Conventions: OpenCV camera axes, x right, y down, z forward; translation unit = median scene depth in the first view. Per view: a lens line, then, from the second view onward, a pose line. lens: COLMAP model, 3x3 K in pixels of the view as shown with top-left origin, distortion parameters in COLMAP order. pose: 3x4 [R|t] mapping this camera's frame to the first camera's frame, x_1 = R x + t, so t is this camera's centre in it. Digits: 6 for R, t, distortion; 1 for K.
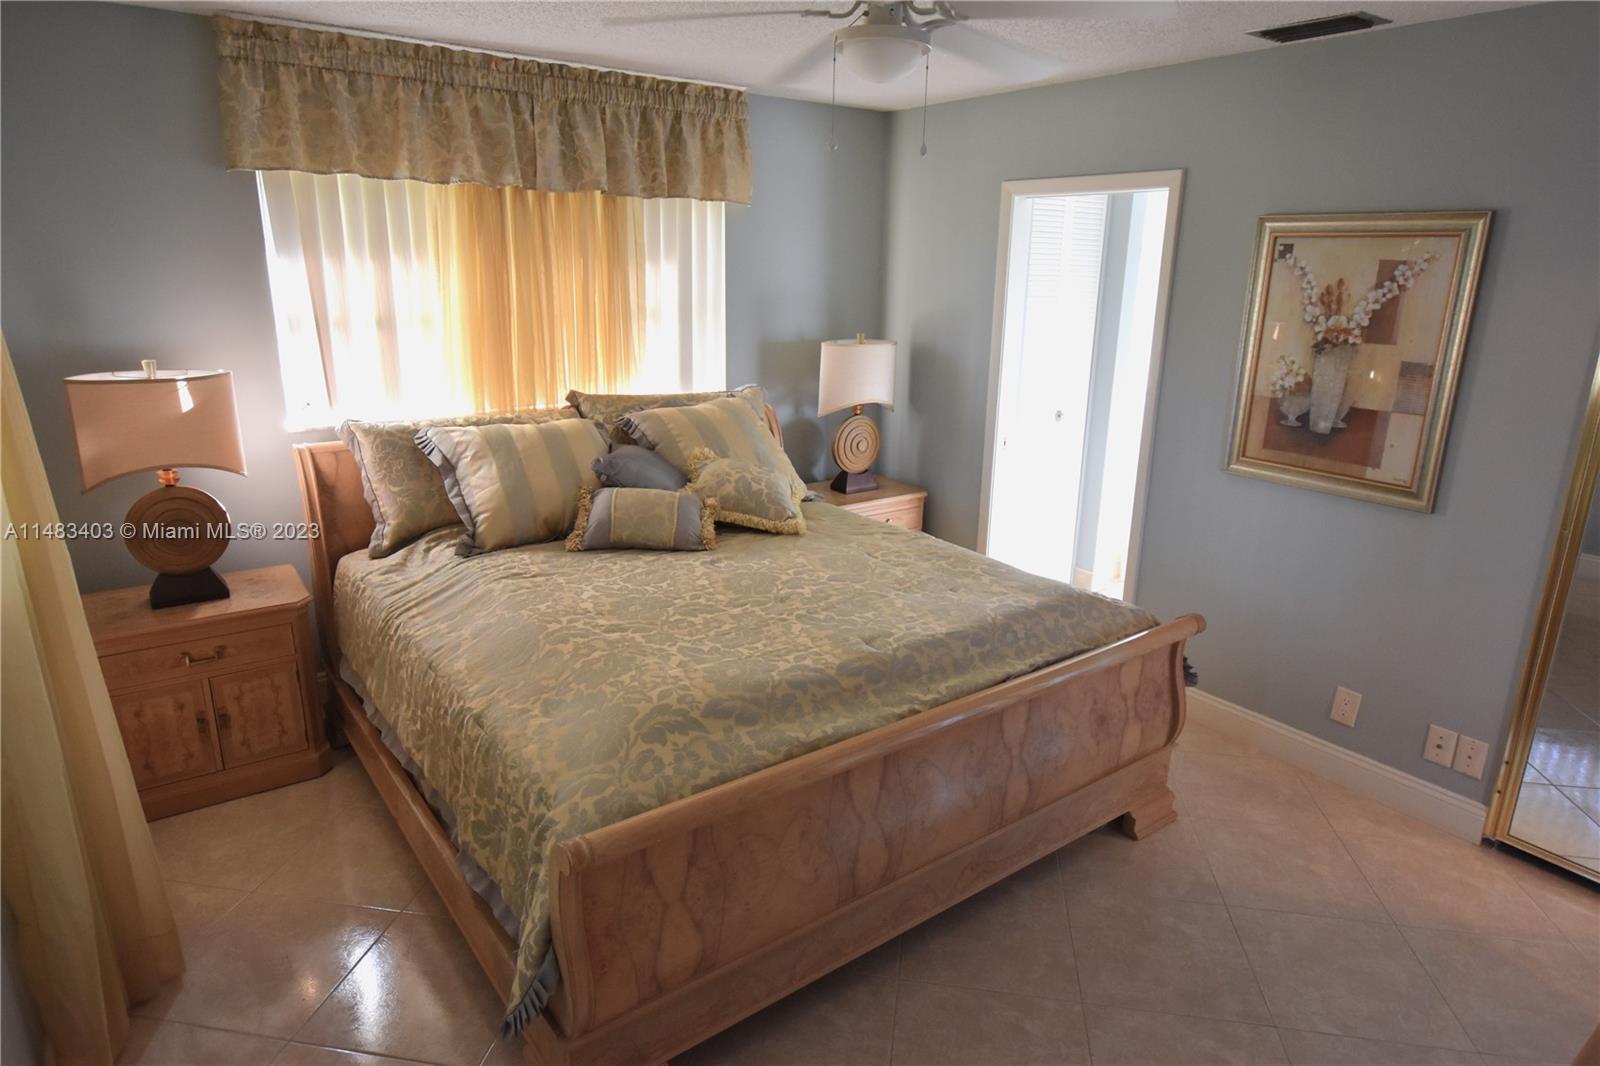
lens RADIAL K [[942.4, 0, 800.0], [0, 942.4, 533.0], [0, 0, 1]] dist [-0.007758, 0.000130]
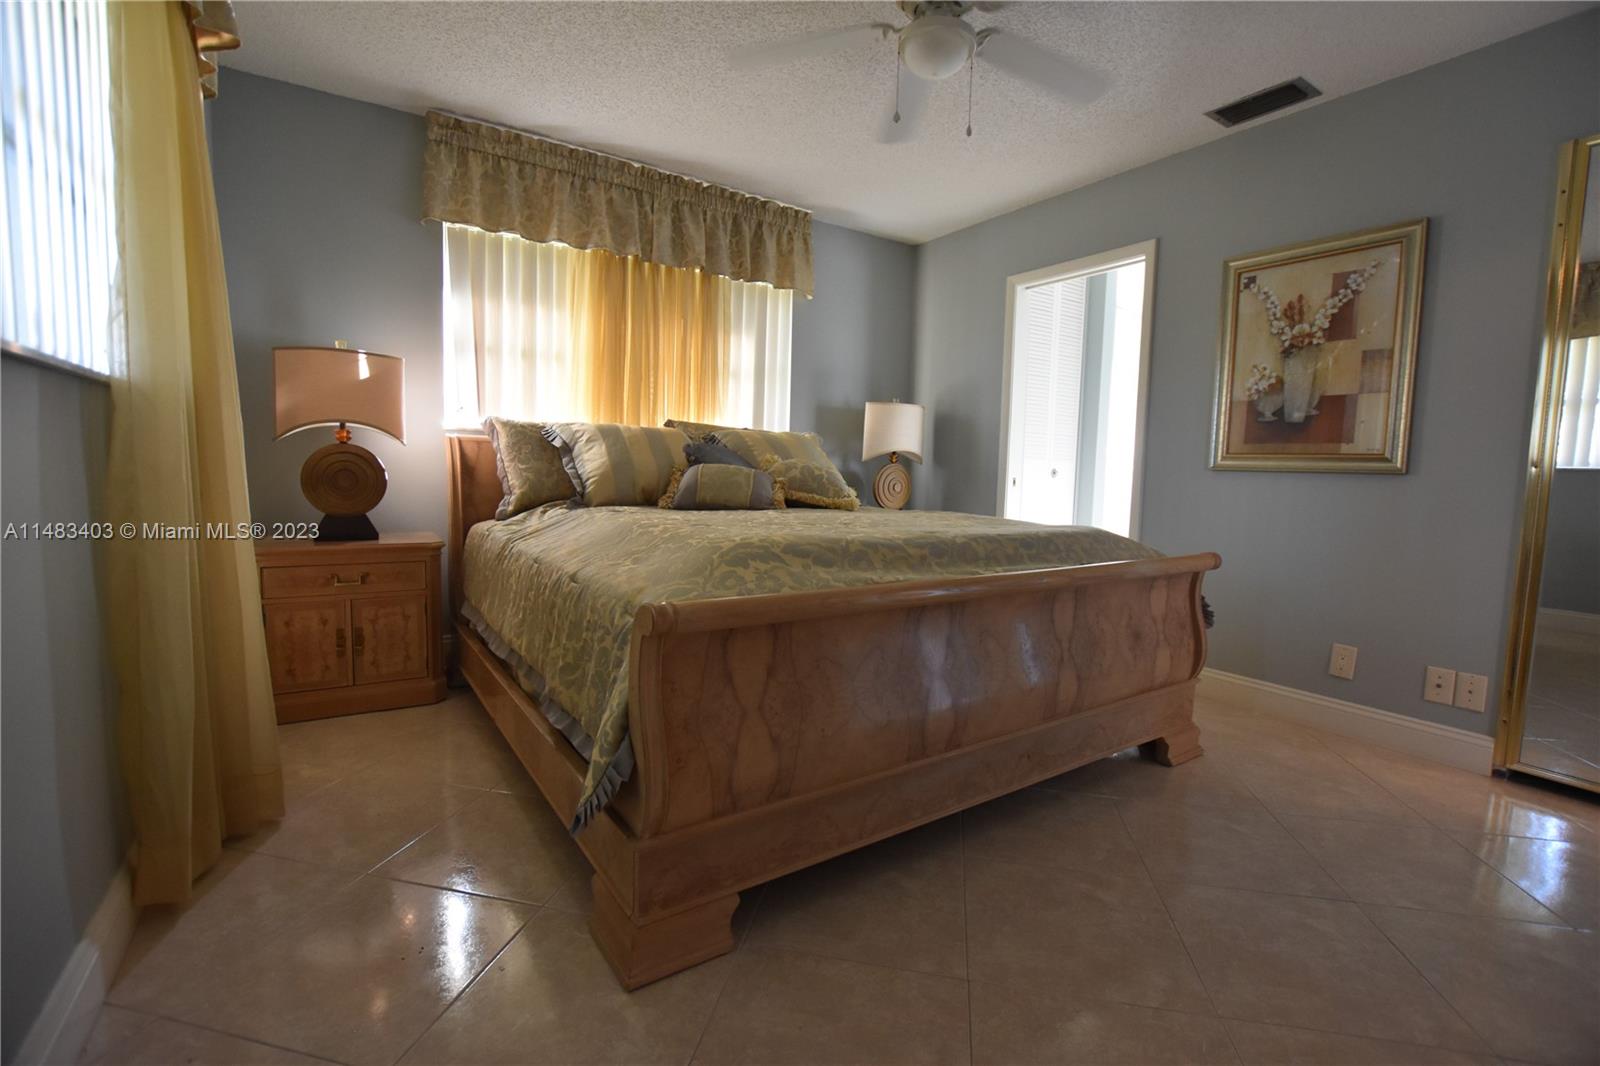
lens RADIAL K [[703.7, 0, 800.0], [0, 703.7, 533.0], [0, 0, 1]] dist [-0.028230, 0.000248]
pose [[0.999068, 0.013808, -0.040890, -0.034531], [-0.021331, 0.981607, -0.189718, 0.215747], [0.037518, 0.190414, 0.980987, 0.148356]]
